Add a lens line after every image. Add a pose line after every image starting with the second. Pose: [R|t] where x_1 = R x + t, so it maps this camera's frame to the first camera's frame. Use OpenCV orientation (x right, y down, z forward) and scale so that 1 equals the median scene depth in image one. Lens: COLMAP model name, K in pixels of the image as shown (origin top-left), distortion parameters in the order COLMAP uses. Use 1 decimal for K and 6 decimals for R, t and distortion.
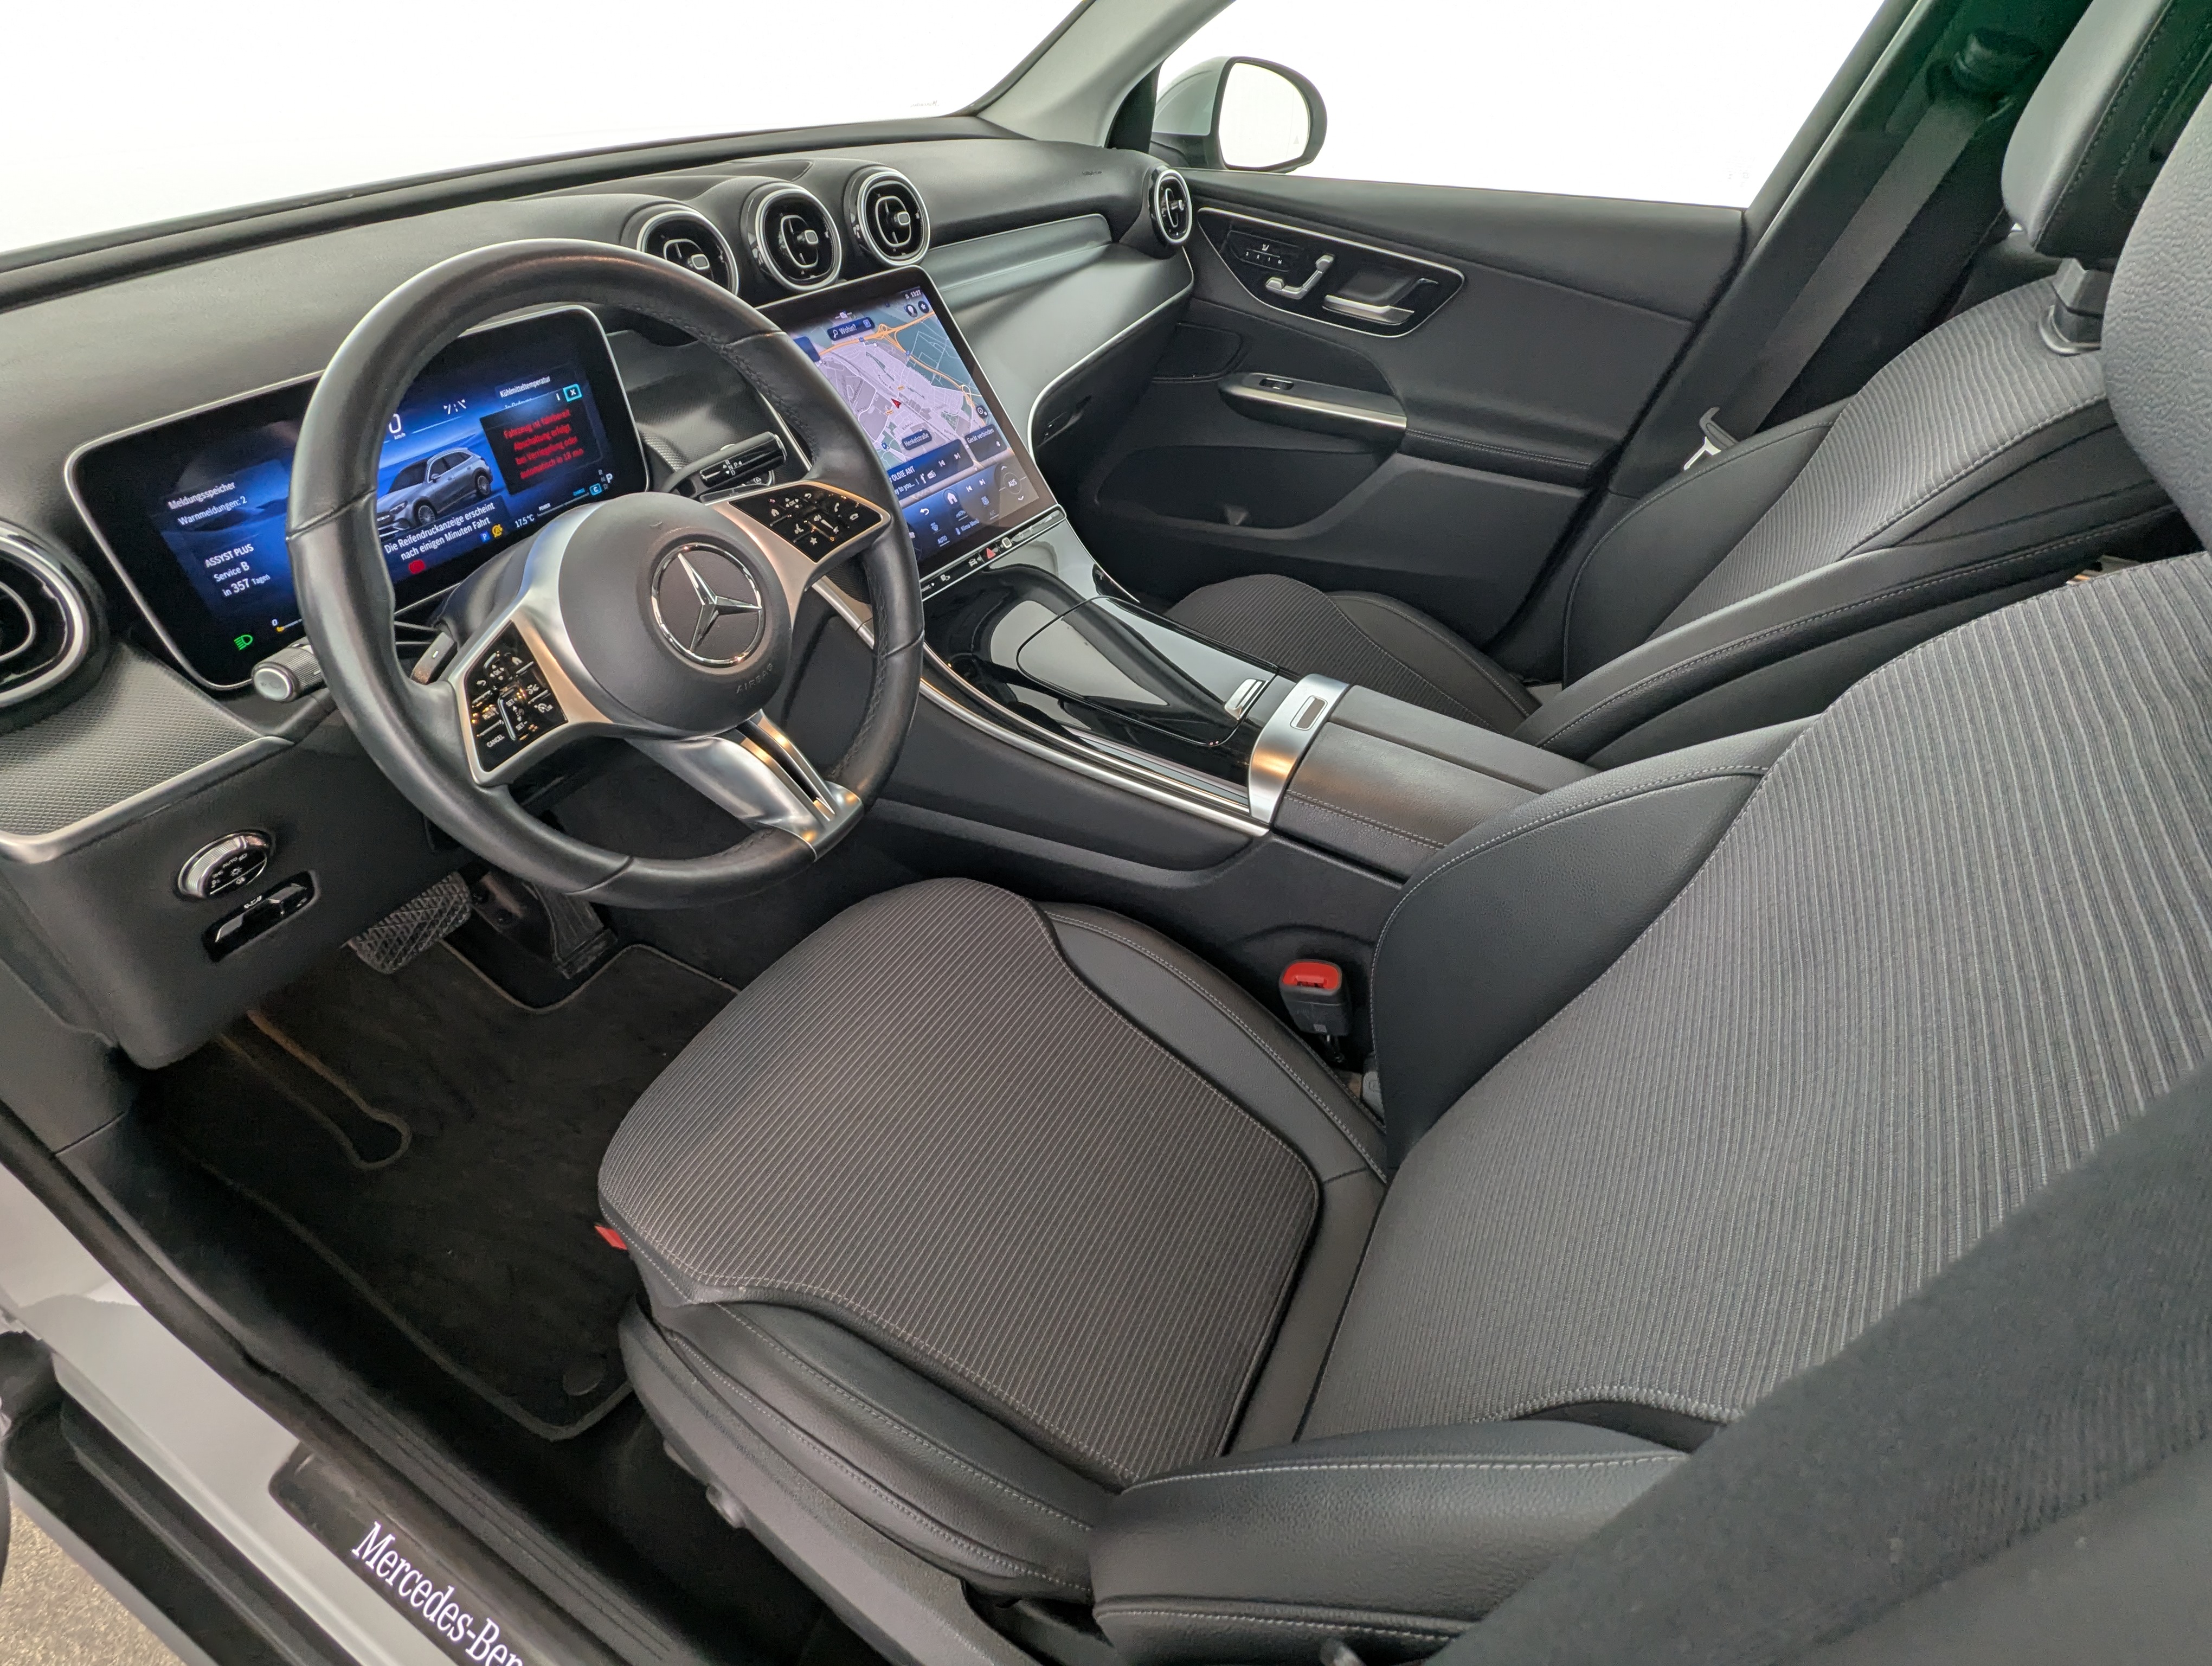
lens RADIAL K [[1052.8, 0, 1103.7], [0, 1052.8, 831.6], [0, 0, 1]] dist [-0.003425, -0.002164]
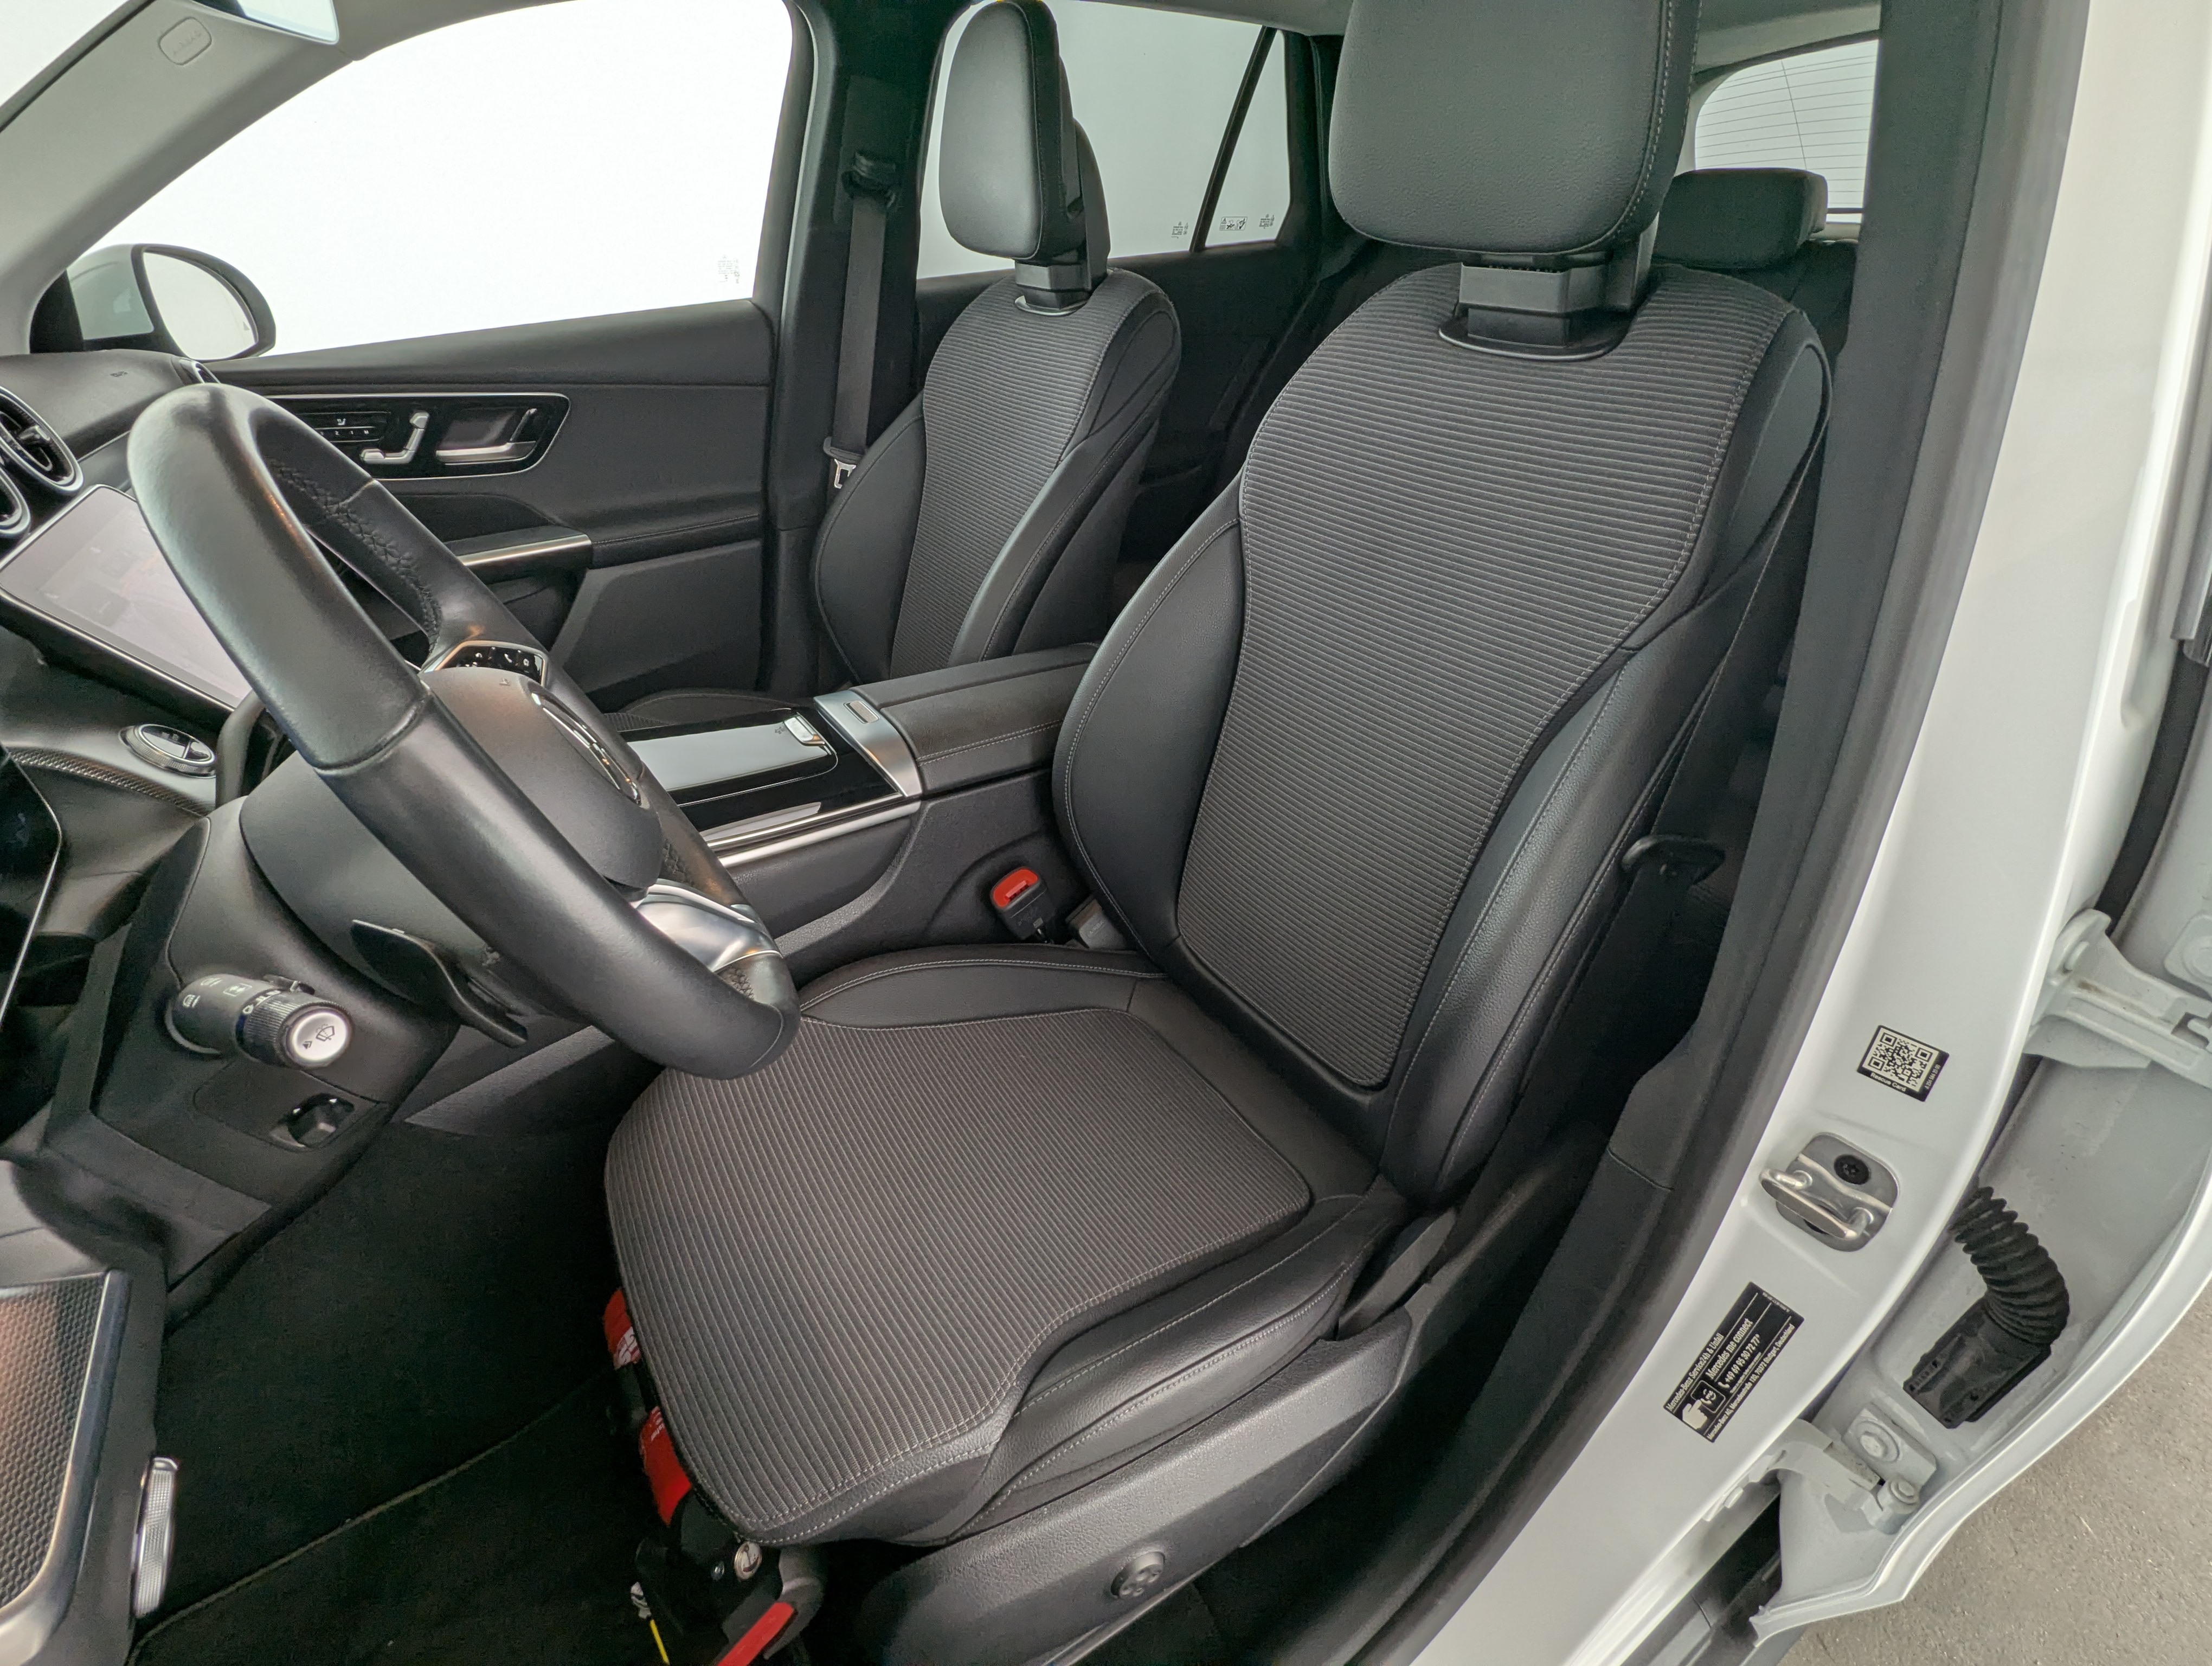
lens RADIAL K [[1052.8, 0, 1095.8], [0, 1052.8, 840.5], [0, 0, 1]] dist [-0.003425, -0.002164]
pose [[0.472740, -0.502065, 0.724187, -0.712128], [0.592936, 0.789181, 0.160064, -0.044921], [-0.651877, 0.353728, 0.670770, 0.160981]]
